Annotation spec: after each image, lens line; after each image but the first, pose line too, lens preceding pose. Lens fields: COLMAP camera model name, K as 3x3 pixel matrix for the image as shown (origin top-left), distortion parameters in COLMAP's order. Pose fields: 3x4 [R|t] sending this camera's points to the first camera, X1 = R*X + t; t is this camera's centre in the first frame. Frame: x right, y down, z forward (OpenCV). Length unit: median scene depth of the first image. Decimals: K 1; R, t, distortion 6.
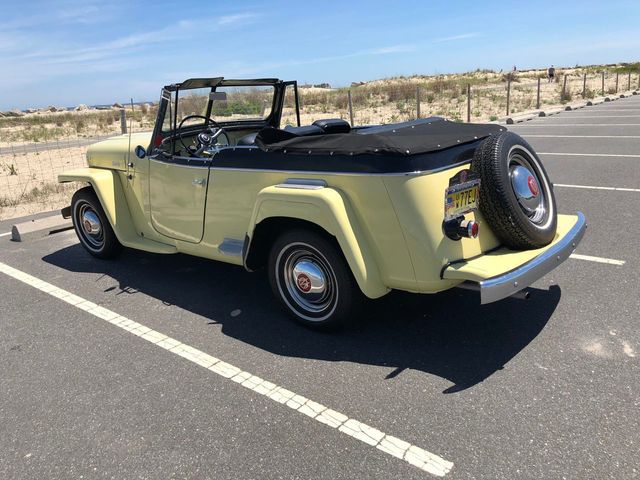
lens RADIAL K [[516.9, 0, 320.2], [0, 516.9, 239.4], [0, 0, 1]] dist [0.007709, -0.002231]
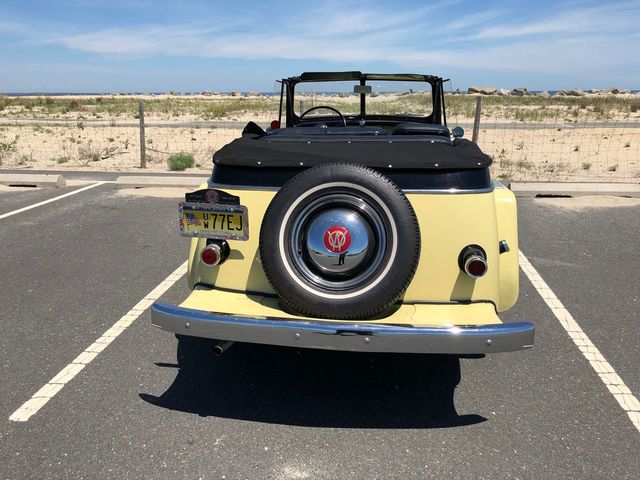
lens RADIAL K [[515.7, 0, 320.1], [0, 515.7, 237.4], [0, 0, 1]] dist [0.013251, -0.008438]
pose [[0.552010, 0.285023, -0.783612, 0.703300], [-0.260031, 0.951743, 0.163000, -0.158152], [0.792256, 0.113785, 0.599486, 0.388981]]
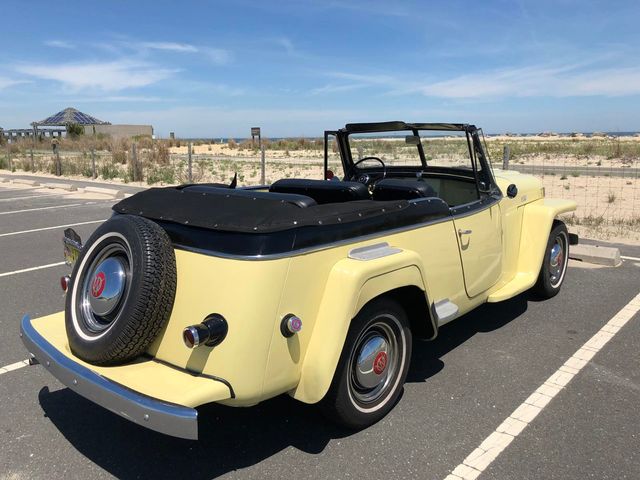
lens RADIAL K [[515.7, 0, 320.1], [0, 515.7, 237.4], [0, 0, 1]] dist [0.013251, -0.008438]
pose [[-0.021621, 0.253972, -0.966970, 0.838724], [-0.259221, 0.932695, 0.250766, -0.333317], [0.965576, 0.256081, 0.045669, 0.922017]]
